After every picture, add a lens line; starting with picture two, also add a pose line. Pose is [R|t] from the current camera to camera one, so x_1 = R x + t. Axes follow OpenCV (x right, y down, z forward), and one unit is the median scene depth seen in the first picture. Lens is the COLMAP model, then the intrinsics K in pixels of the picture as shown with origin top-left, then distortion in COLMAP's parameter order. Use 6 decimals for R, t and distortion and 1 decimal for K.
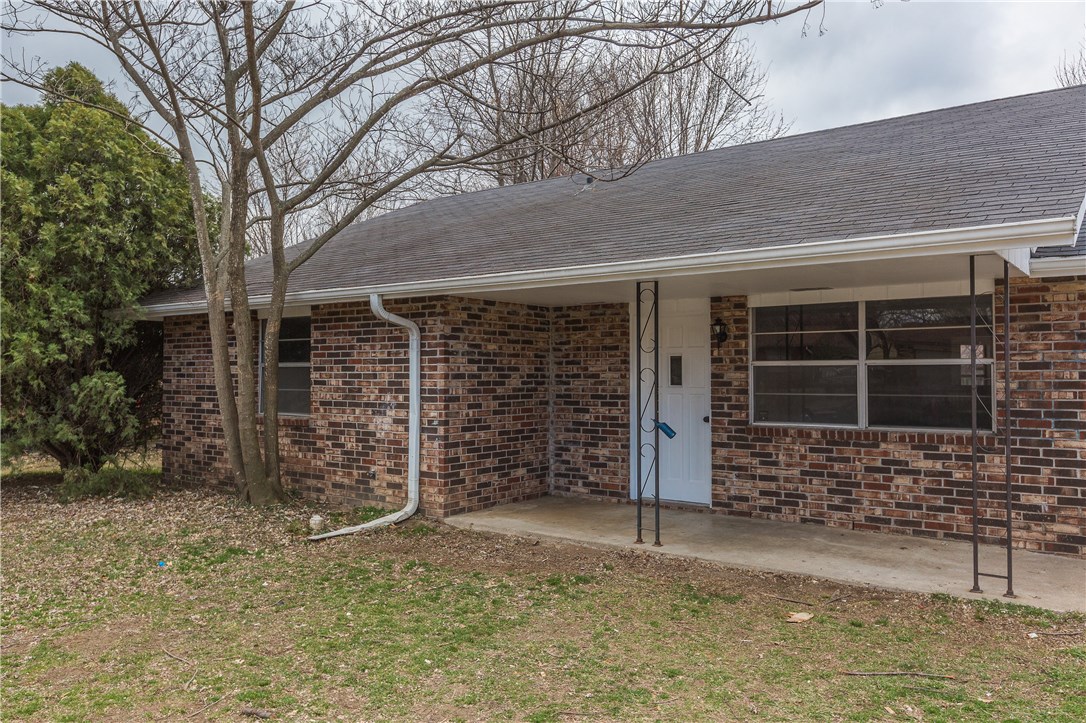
lens RADIAL K [[840.9, 0, 543.0], [0, 840.9, 361.5], [0, 0, 1]] dist [0.035017, -0.000162]
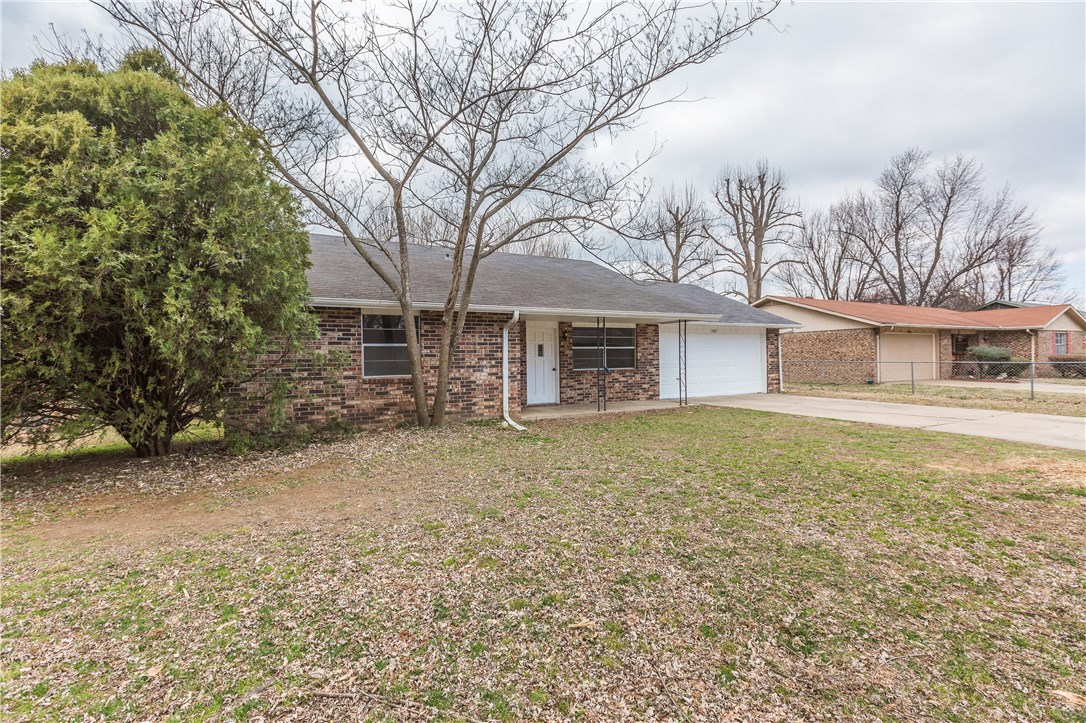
lens RADIAL K [[489.2, 0, 545.9], [0, 489.2, 358.0], [0, 0, 1]] dist [-0.000227, -0.000376]
pose [[0.421782, -0.003518, 0.906691, -1.164203], [-0.001824, 0.999987, 0.004728, 0.027295], [-0.906696, -0.003648, 0.421770, 0.398533]]
